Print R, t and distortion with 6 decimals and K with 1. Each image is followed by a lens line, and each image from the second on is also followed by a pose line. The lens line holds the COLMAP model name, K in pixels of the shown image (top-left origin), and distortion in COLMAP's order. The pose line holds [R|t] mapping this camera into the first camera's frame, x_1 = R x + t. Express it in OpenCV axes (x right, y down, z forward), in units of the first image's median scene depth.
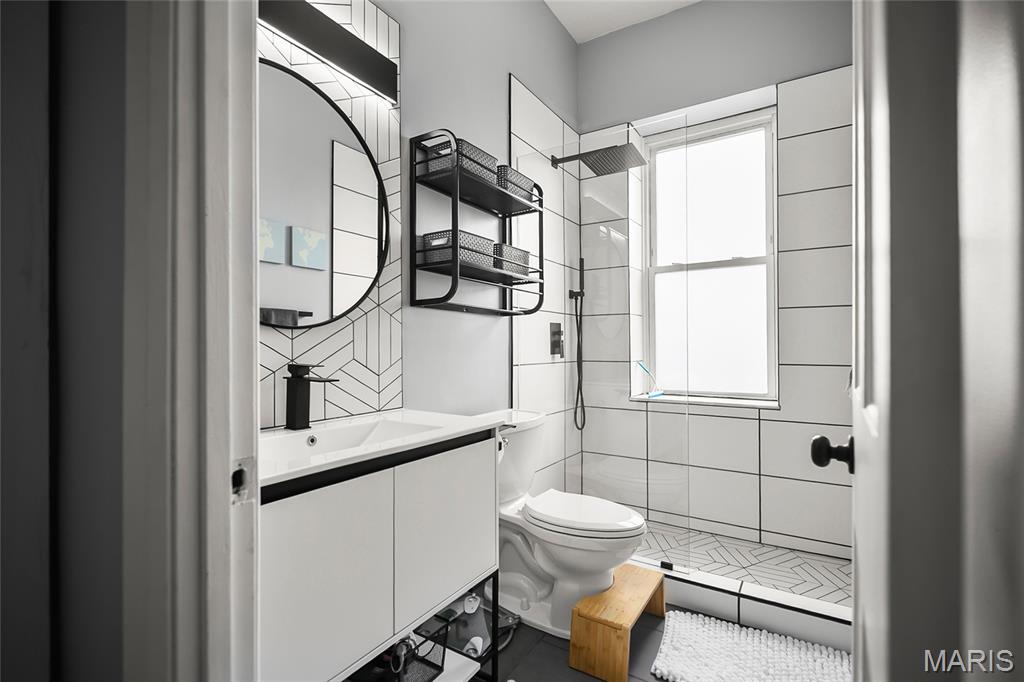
lens RADIAL K [[466.9, 0, 512.1], [0, 466.9, 339.4], [0, 0, 1]] dist [-0.005446, -0.003661]
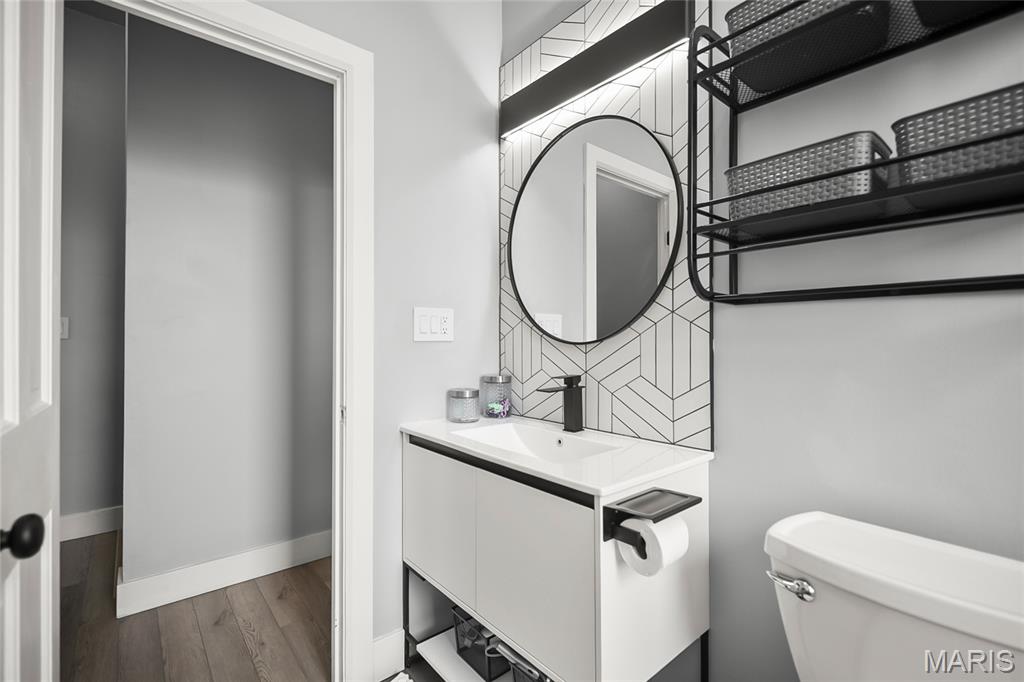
lens RADIAL K [[466.9, 0, 514.1], [0, 466.9, 344.1], [0, 0, 1]] dist [-0.005446, -0.003661]
pose [[-0.324854, -0.001552, -0.945763, 0.584180], [0.002747, 0.999993, -0.002585, -0.017193], [0.945760, -0.003438, -0.324847, 1.046830]]
